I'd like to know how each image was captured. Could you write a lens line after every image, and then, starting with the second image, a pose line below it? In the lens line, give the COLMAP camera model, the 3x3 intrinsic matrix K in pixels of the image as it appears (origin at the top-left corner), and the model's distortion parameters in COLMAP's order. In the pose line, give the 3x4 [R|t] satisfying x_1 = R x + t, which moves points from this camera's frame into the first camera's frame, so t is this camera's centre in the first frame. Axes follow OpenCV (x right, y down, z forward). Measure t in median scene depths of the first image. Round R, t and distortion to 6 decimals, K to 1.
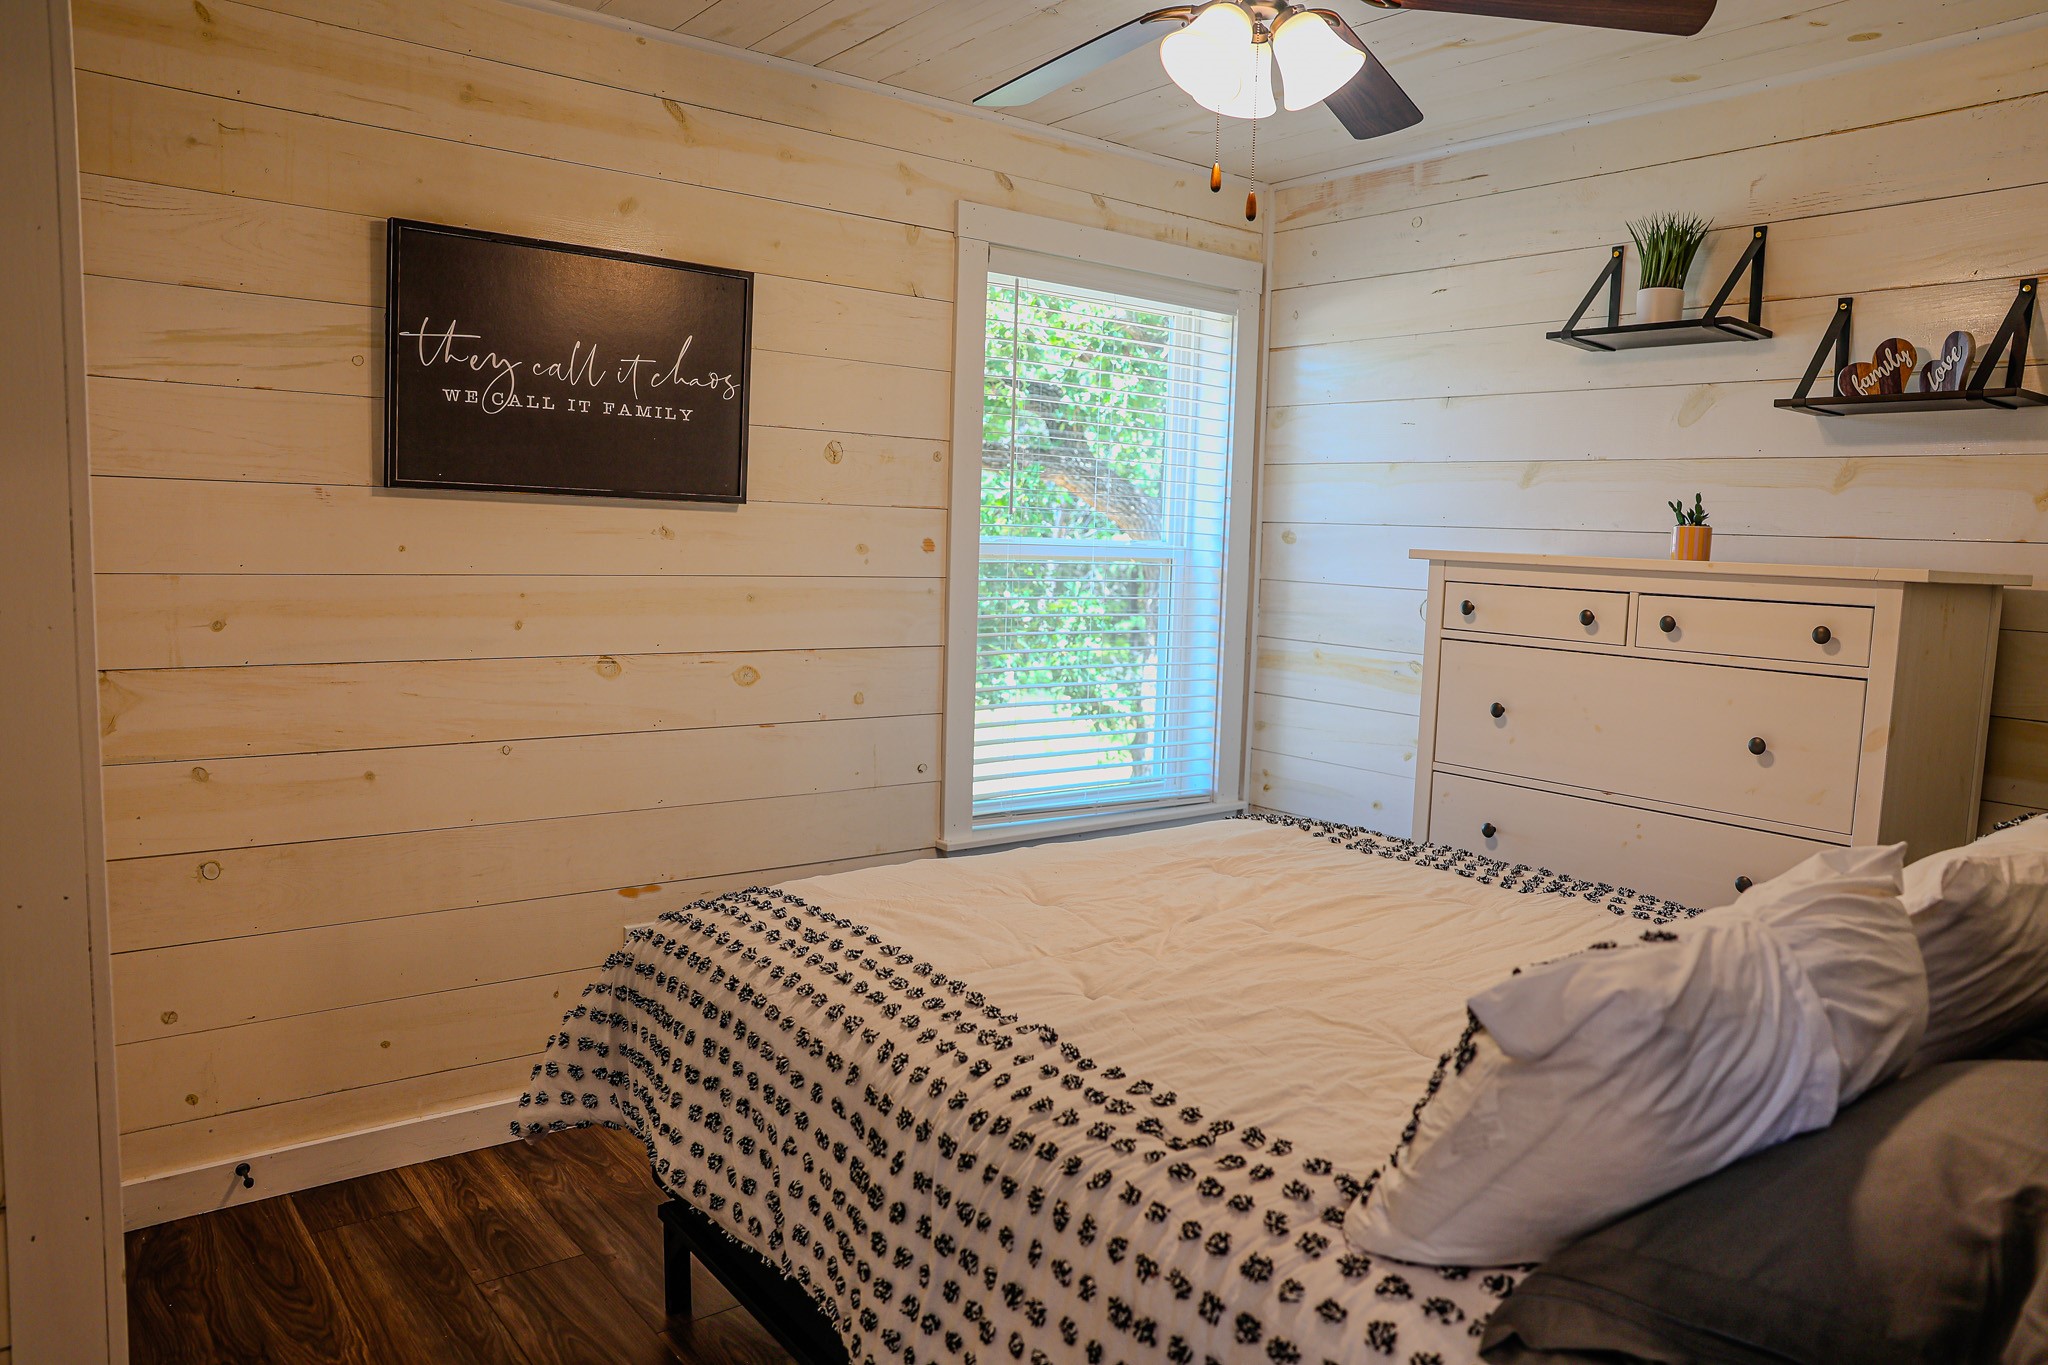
lens RADIAL K [[1395.0, 0, 1026.2], [0, 1395.0, 684.8], [0, 0, 1]] dist [-0.115313, 0.088738]
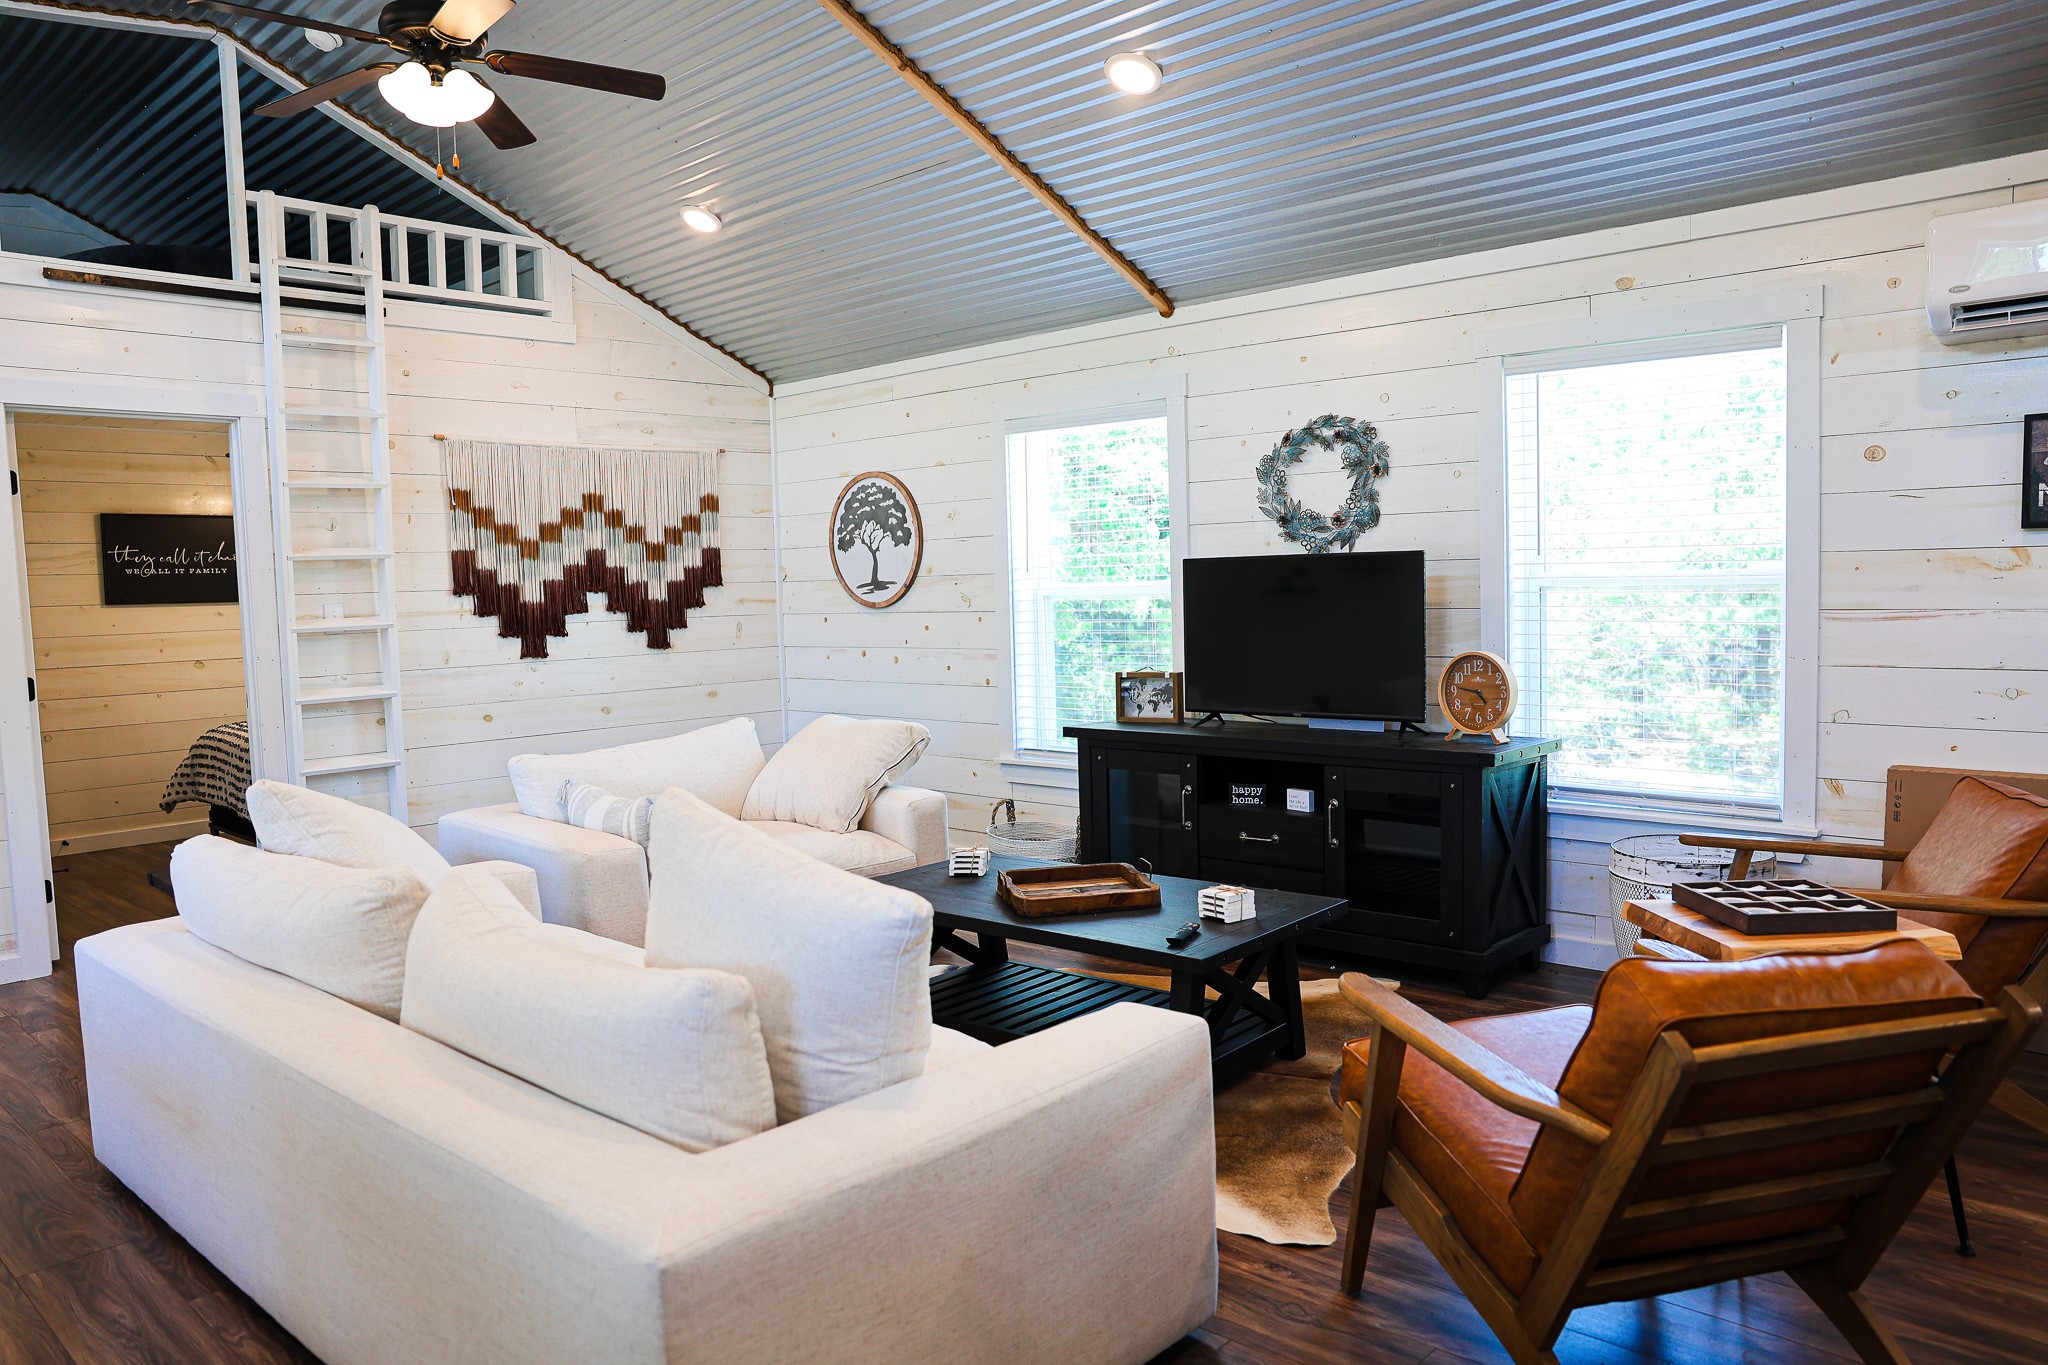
lens RADIAL K [[1395.0, 0, 1026.2], [0, 1395.0, 684.8], [0, 0, 1]] dist [-0.115313, 0.088738]
pose [[0.985600, -0.074292, 0.151902, 1.012663], [0.079668, 0.996382, -0.029609, 0.265652], [-0.149153, 0.041285, 0.987952, -2.117825]]
